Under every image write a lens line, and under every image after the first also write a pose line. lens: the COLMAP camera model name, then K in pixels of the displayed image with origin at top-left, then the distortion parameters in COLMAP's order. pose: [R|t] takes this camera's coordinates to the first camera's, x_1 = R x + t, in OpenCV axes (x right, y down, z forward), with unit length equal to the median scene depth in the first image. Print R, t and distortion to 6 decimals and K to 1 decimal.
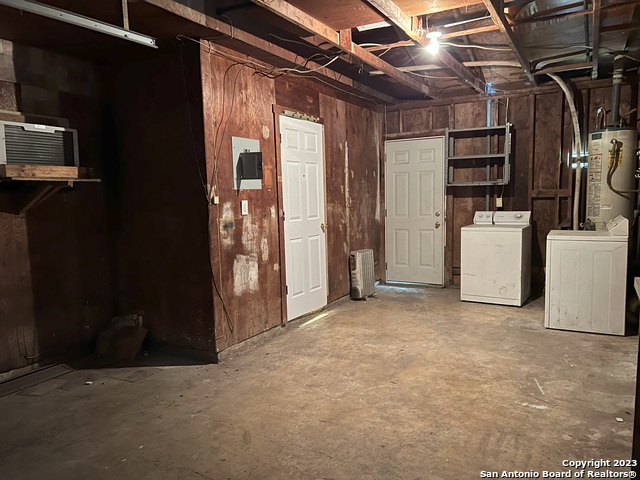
lens RADIAL K [[471.8, 0, 316.4], [0, 471.8, 239.9], [0, 0, 1]] dist [0.014385, -0.006835]
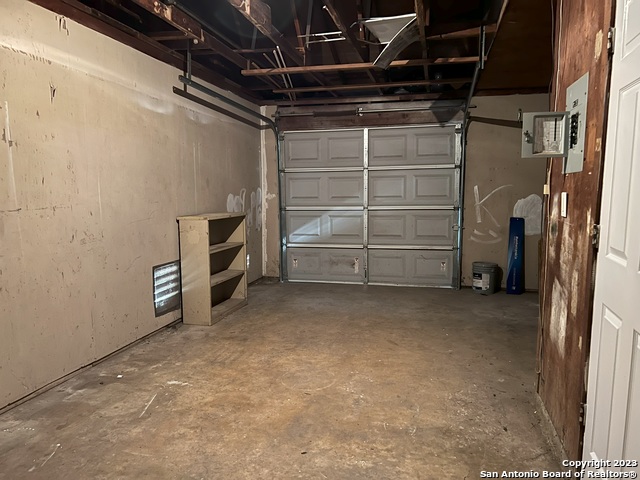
lens RADIAL K [[471.8, 0, 318.9], [0, 471.8, 243.5], [0, 0, 1]] dist [0.014385, -0.006835]
pose [[-0.964224, 0.058096, -0.258643, 0.378372], [-0.000999, 0.974885, 0.222705, -0.193875], [0.265085, 0.214996, -0.939950, 1.893978]]
